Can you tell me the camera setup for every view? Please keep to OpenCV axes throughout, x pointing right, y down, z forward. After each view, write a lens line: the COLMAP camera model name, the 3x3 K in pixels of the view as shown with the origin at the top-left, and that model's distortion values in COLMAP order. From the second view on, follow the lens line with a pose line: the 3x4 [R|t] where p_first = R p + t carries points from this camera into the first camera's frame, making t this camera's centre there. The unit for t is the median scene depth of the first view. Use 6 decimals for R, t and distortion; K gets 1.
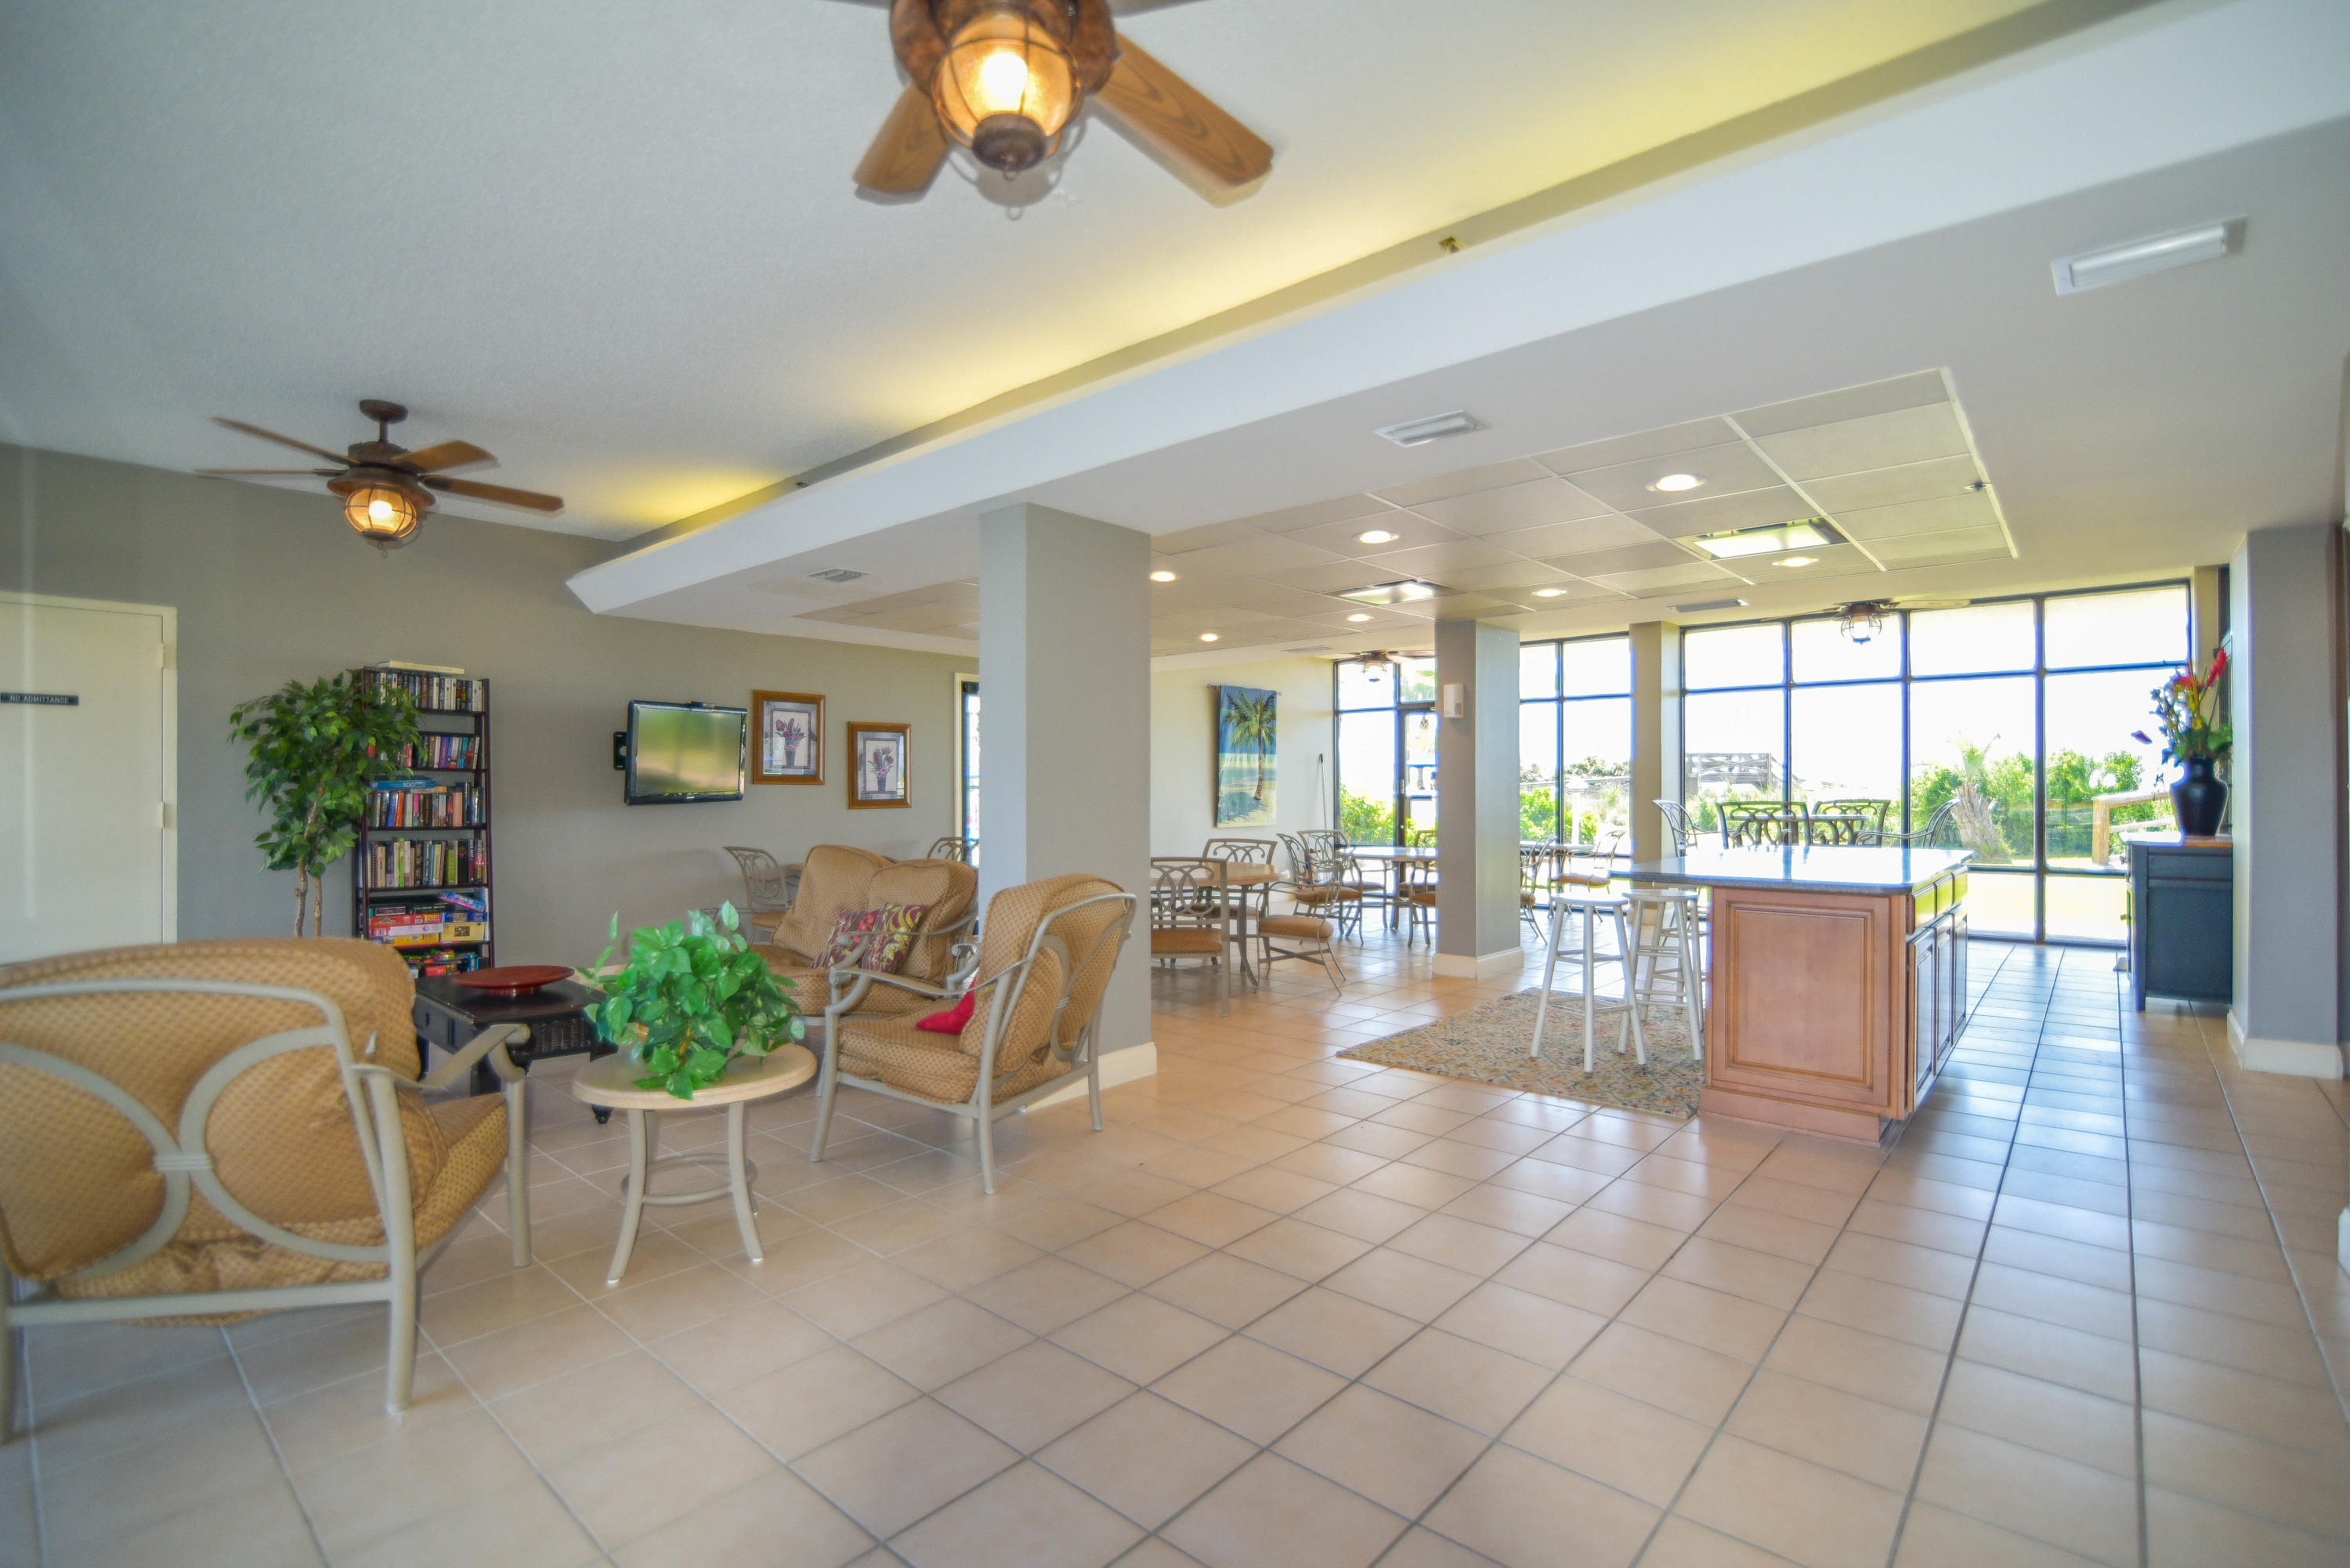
lens RADIAL K [[1071.2, 0, 1138.8], [0, 1071.2, 782.1], [0, 0, 1]] dist [0.000951, 0.000105]
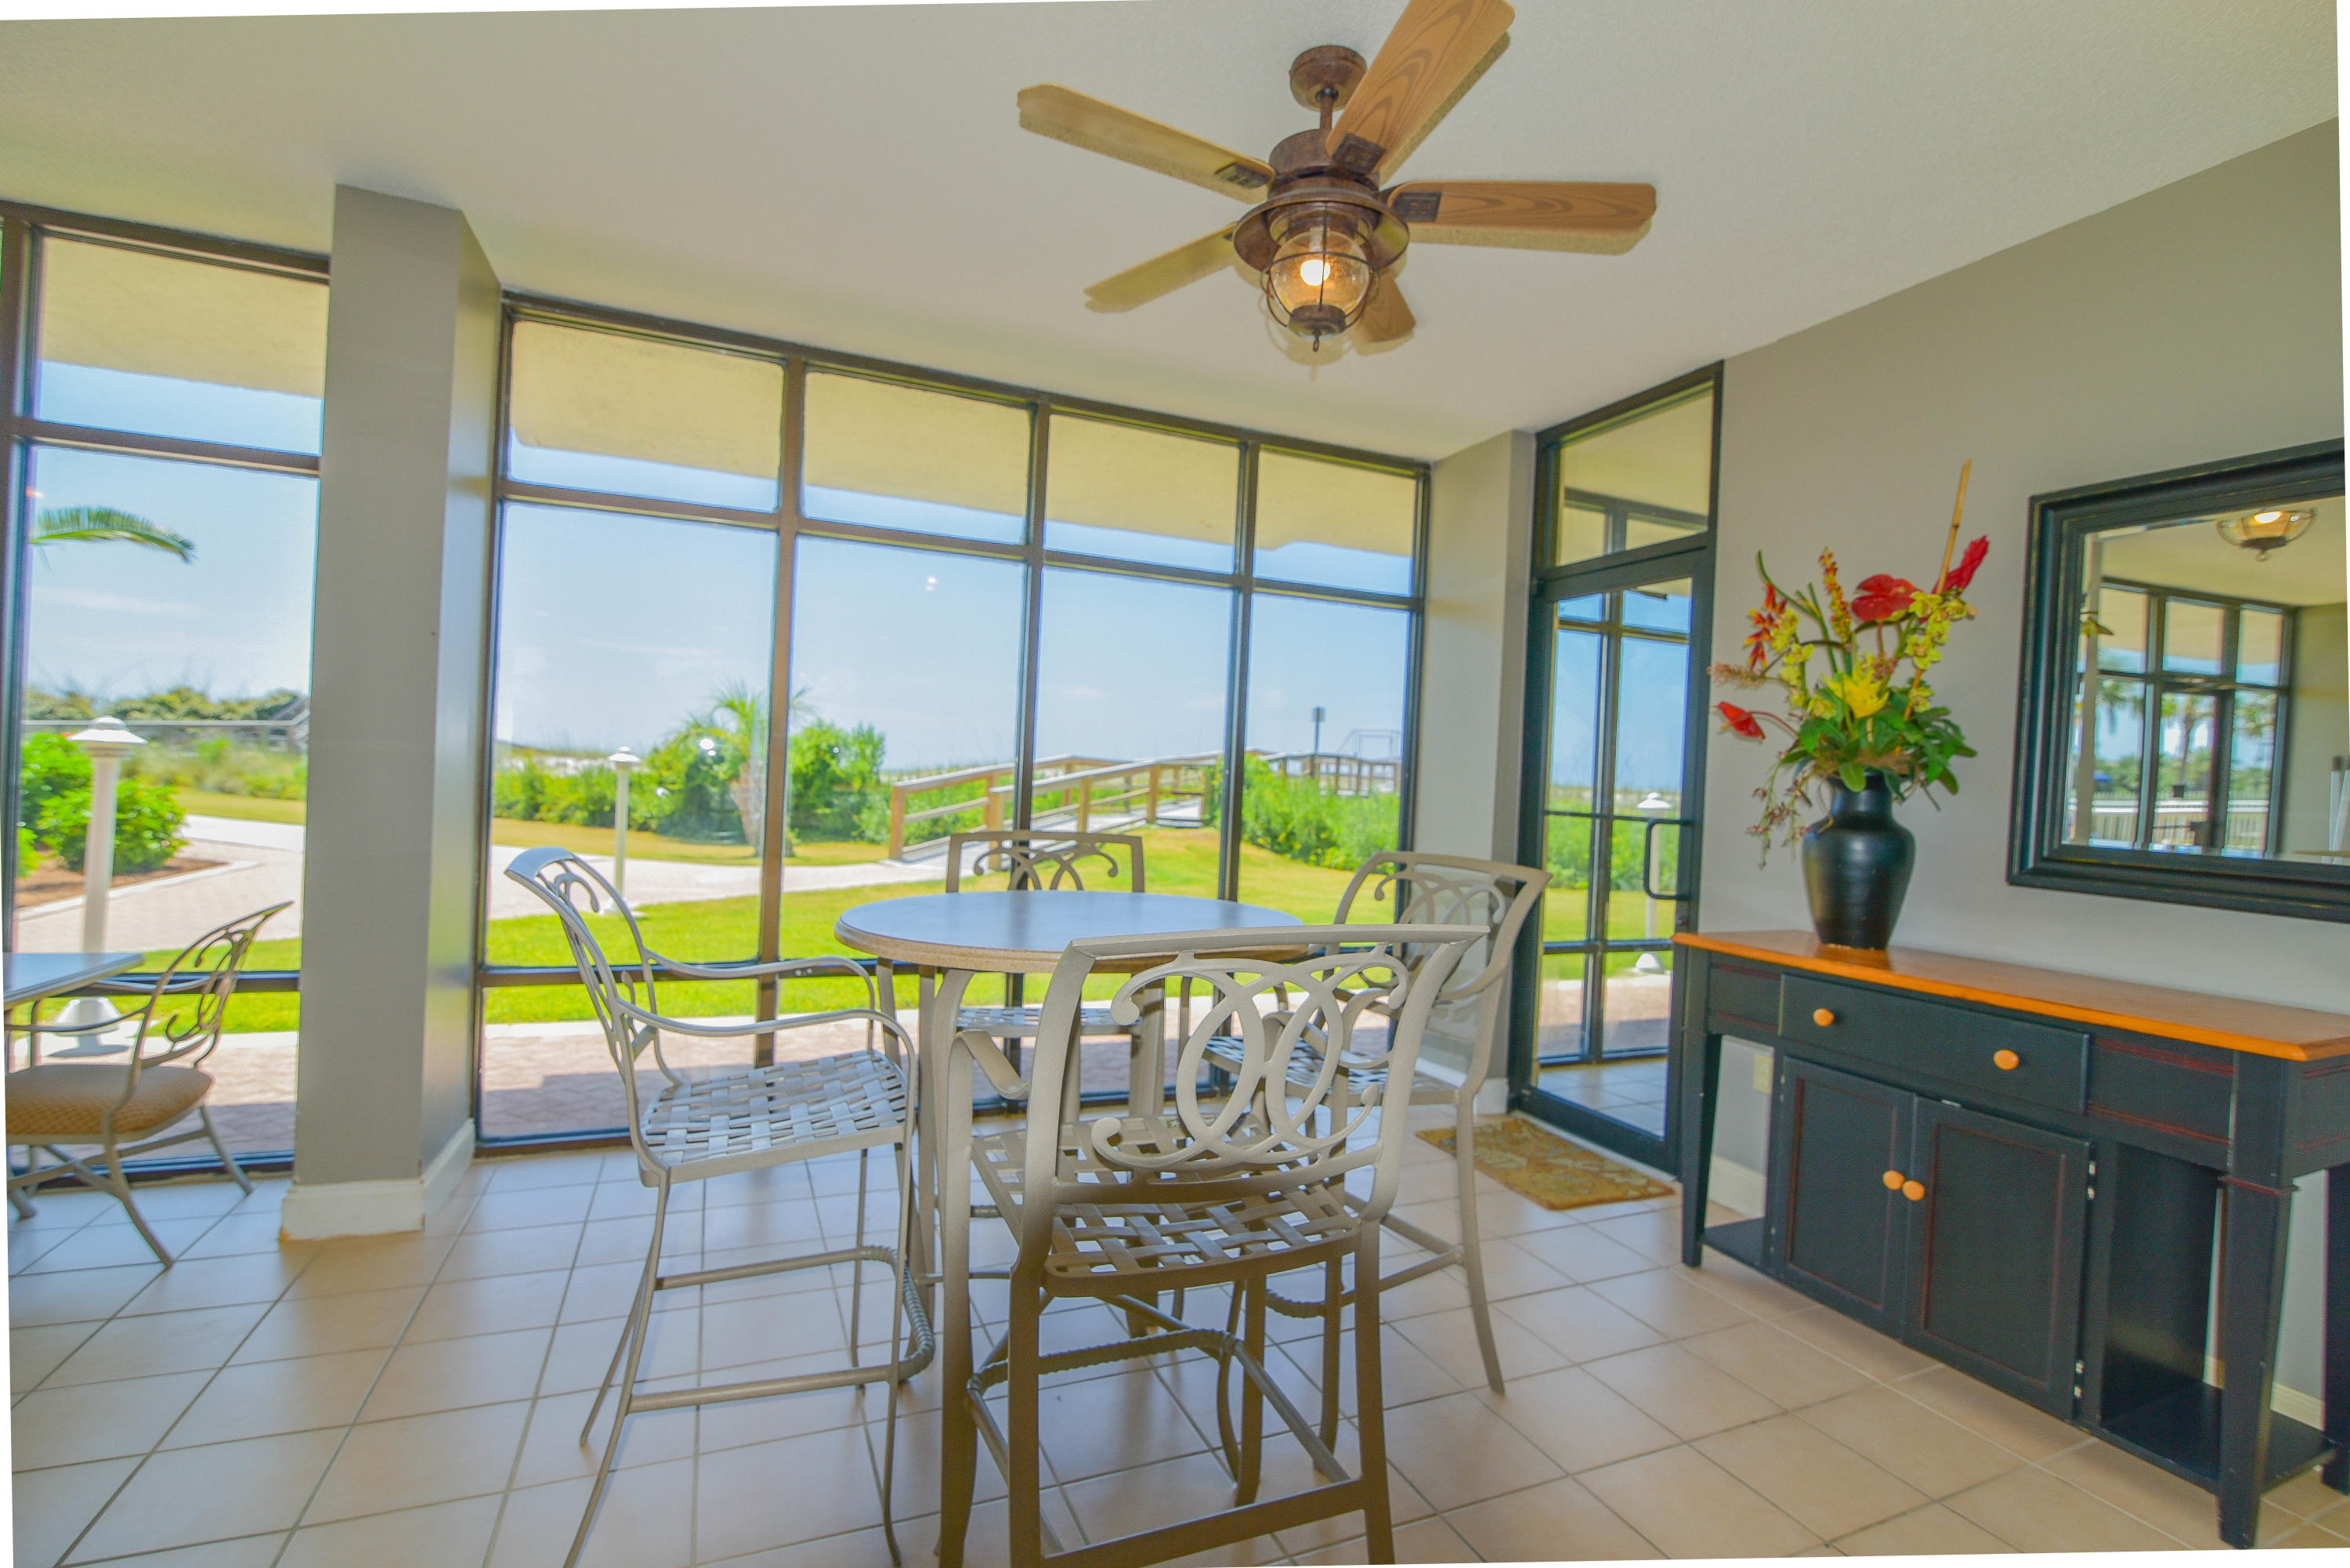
lens RADIAL K [[1071.2, 0, 1138.8], [0, 1071.2, 782.1], [0, 0, 1]] dist [0.000951, 0.000105]
pose [[0.428044, 0.013673, 0.903655, 0.288976], [-0.049901, 0.998718, 0.008525, -0.004822], [-0.902379, -0.048742, 0.428177, 0.668111]]
